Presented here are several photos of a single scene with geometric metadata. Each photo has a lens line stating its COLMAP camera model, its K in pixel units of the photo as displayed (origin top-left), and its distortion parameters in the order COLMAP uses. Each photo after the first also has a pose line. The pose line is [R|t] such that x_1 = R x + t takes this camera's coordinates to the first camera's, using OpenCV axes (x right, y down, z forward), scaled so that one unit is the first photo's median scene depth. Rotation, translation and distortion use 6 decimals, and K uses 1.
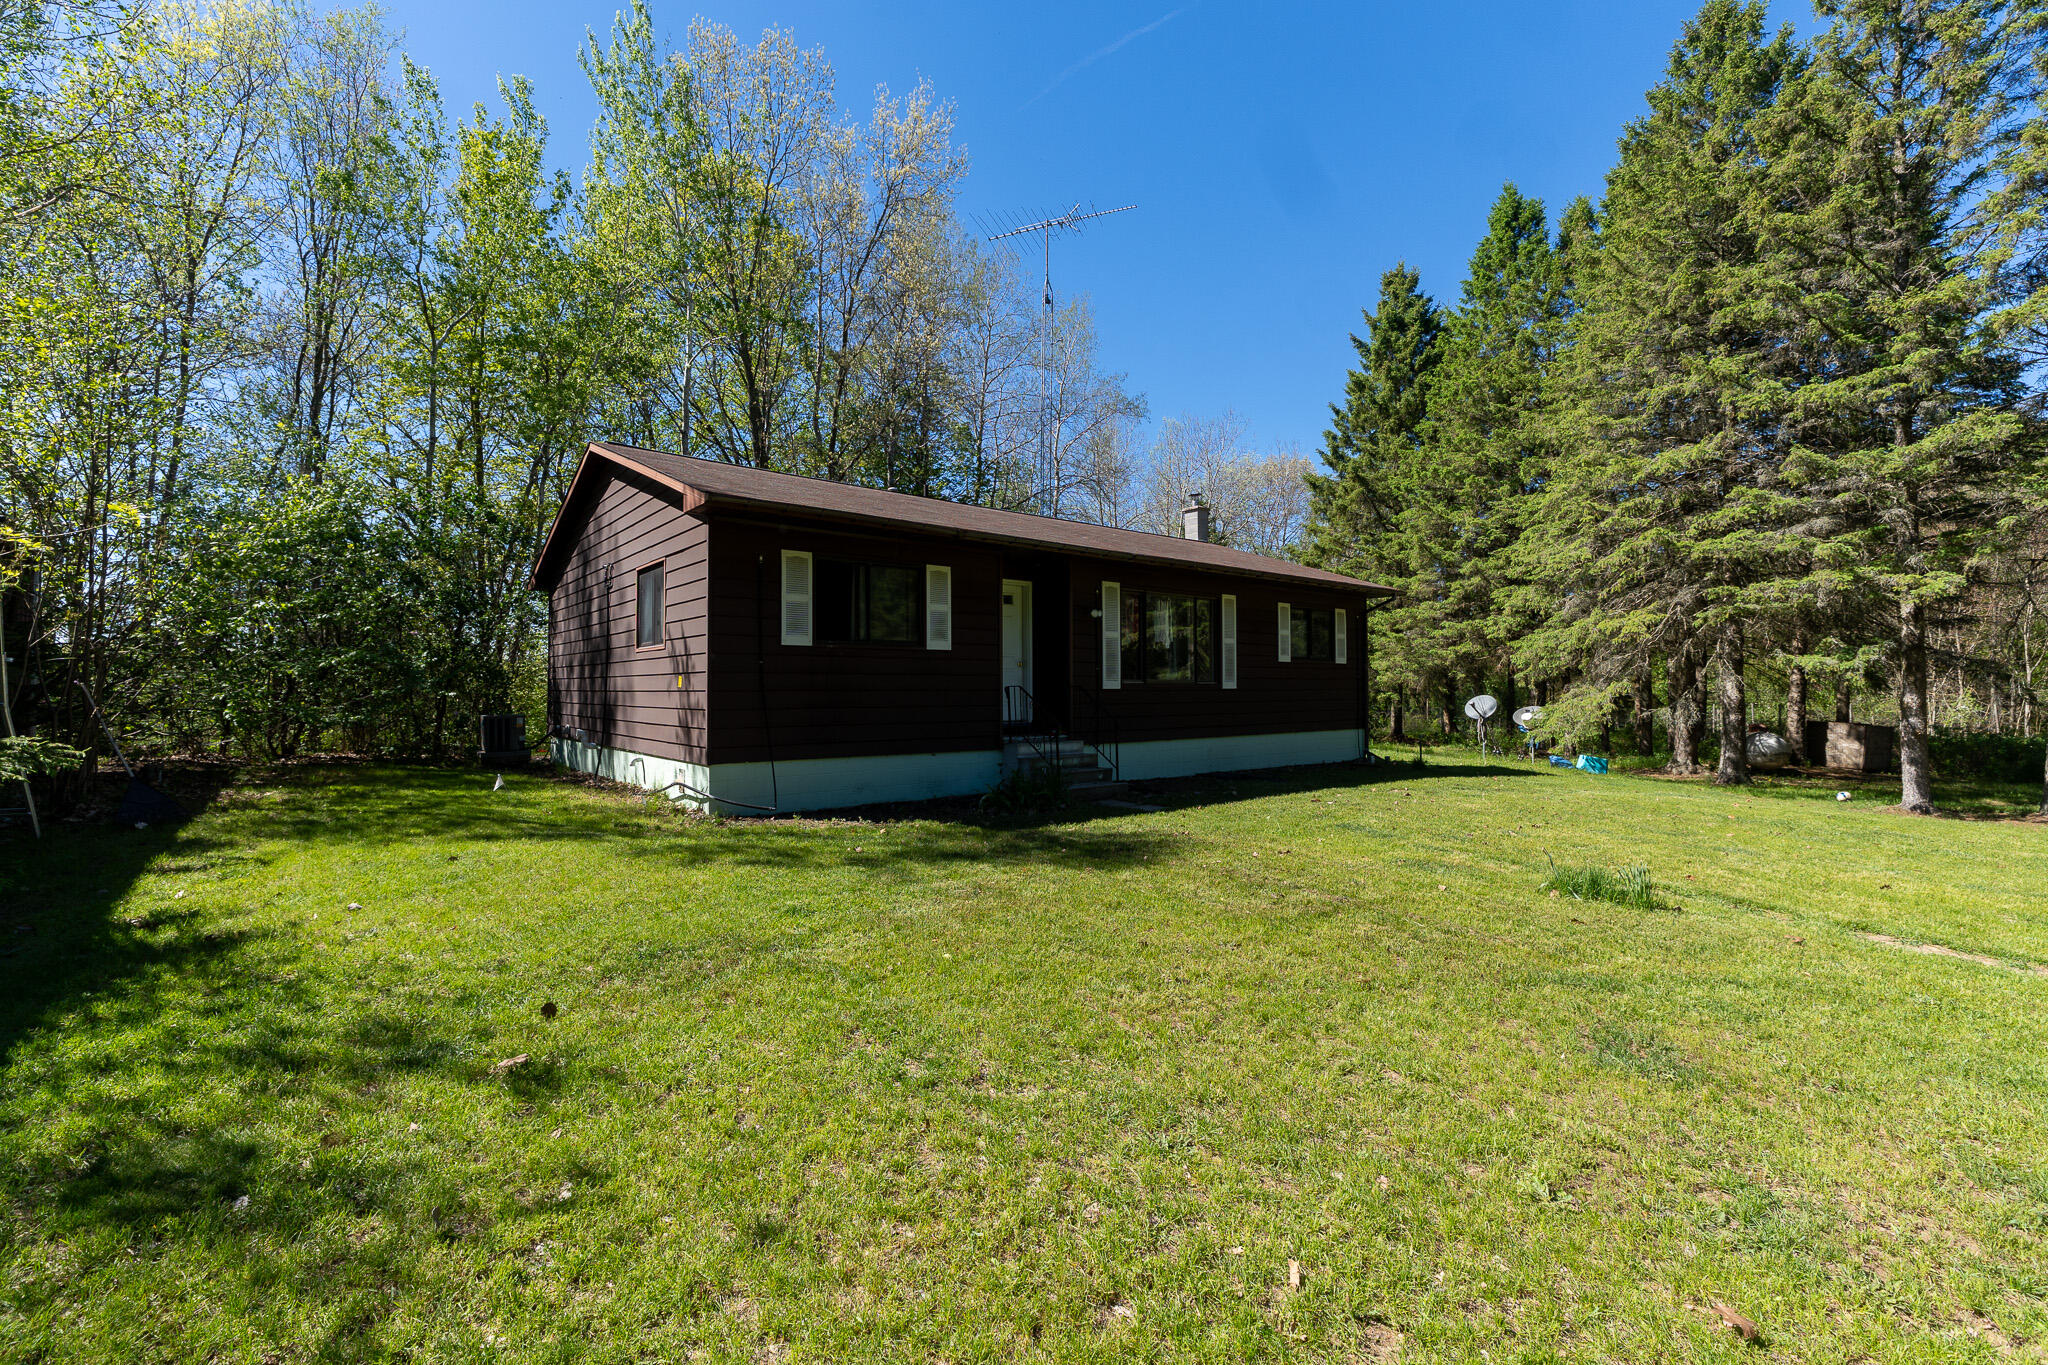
lens RADIAL K [[867.5, 0, 1034.1], [0, 867.5, 693.9], [0, 0, 1]] dist [-0.001504, -0.002682]
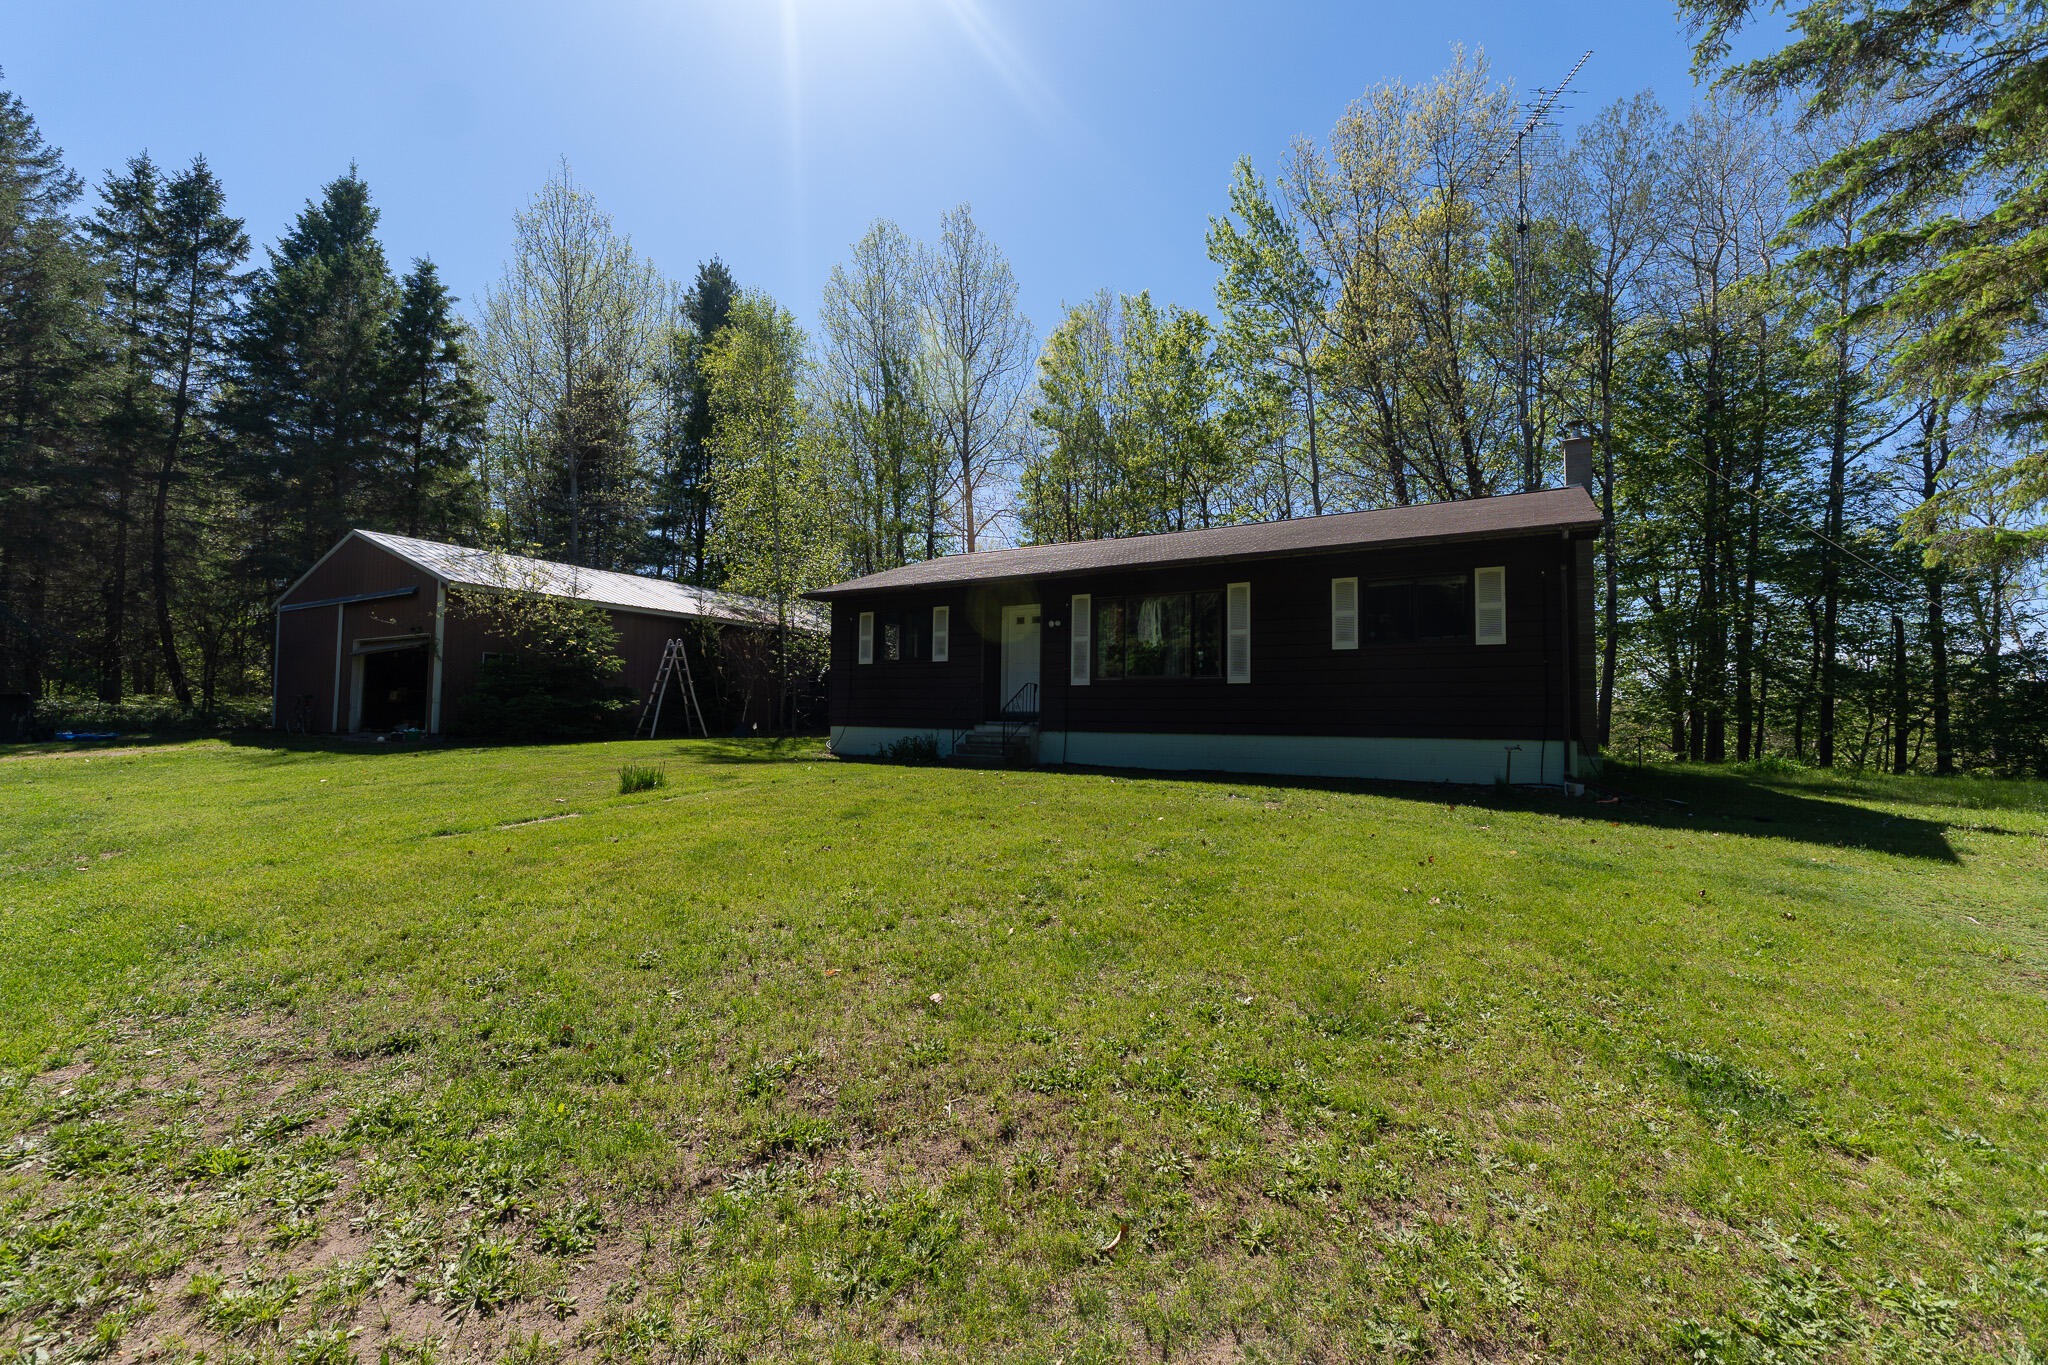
lens RADIAL K [[867.5, 0, 1027.5], [0, 867.5, 699.3], [0, 0, 1]] dist [-0.001504, -0.002682]
pose [[0.336017, -0.015034, -0.941736, 0.903603], [-0.013106, 0.999701, -0.020635, 0.029842], [0.941765, 0.019276, 0.335719, 0.412226]]
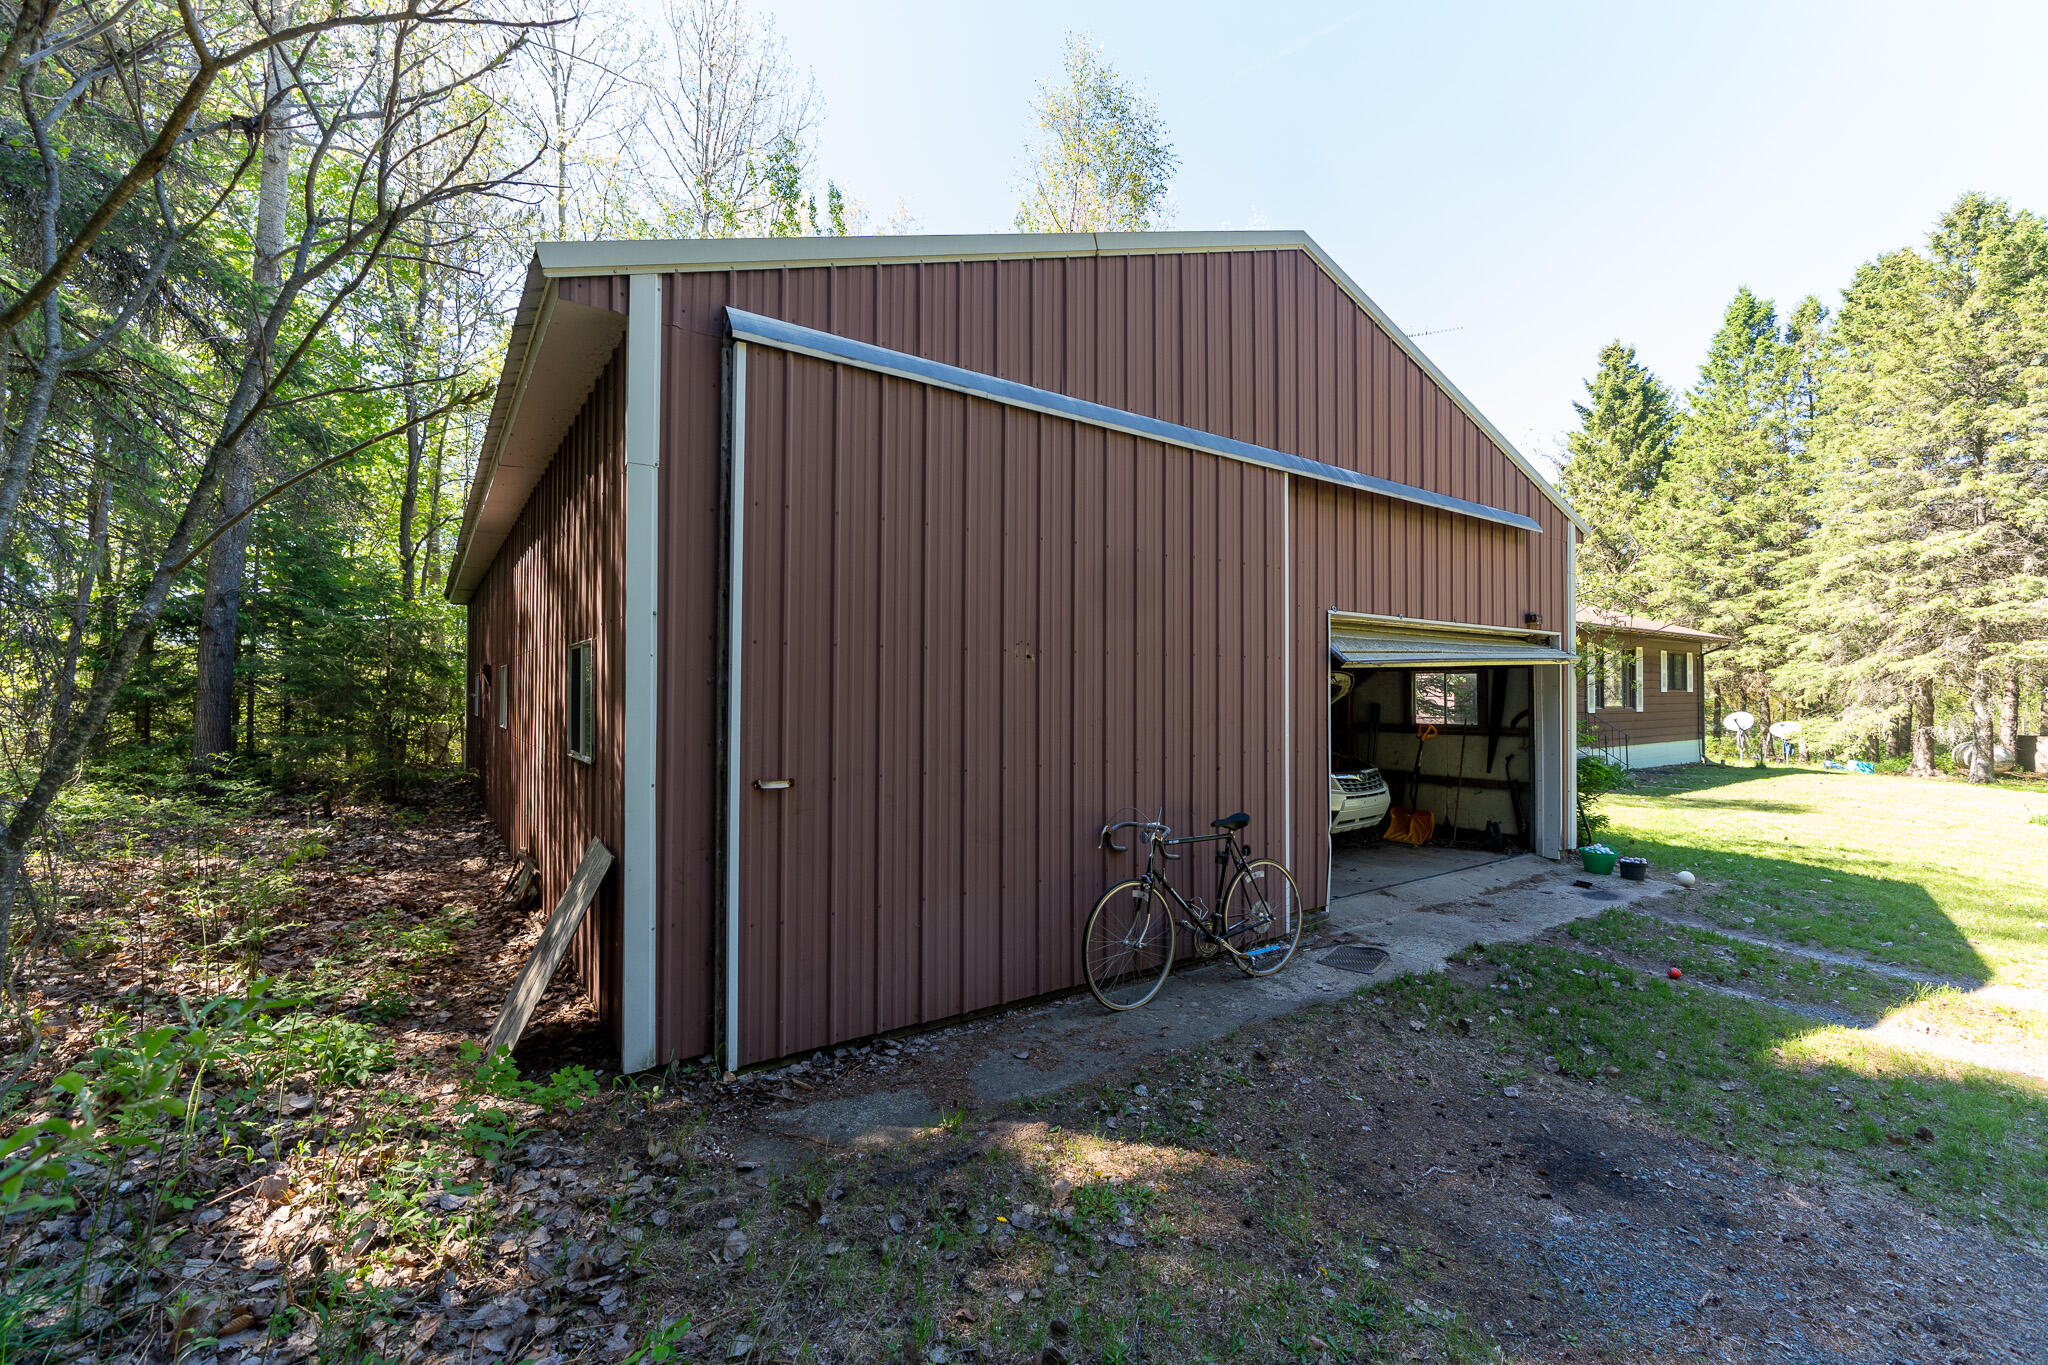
lens RADIAL K [[867.5, 0, 1019.5], [0, 867.5, 686.9], [0, 0, 1]] dist [-0.001504, -0.002682]
pose [[0.997817, 0.006656, -0.065708, -0.622766], [-0.007123, 0.999951, -0.006872, -0.026495], [0.065659, 0.007325, 0.997815, -0.448148]]
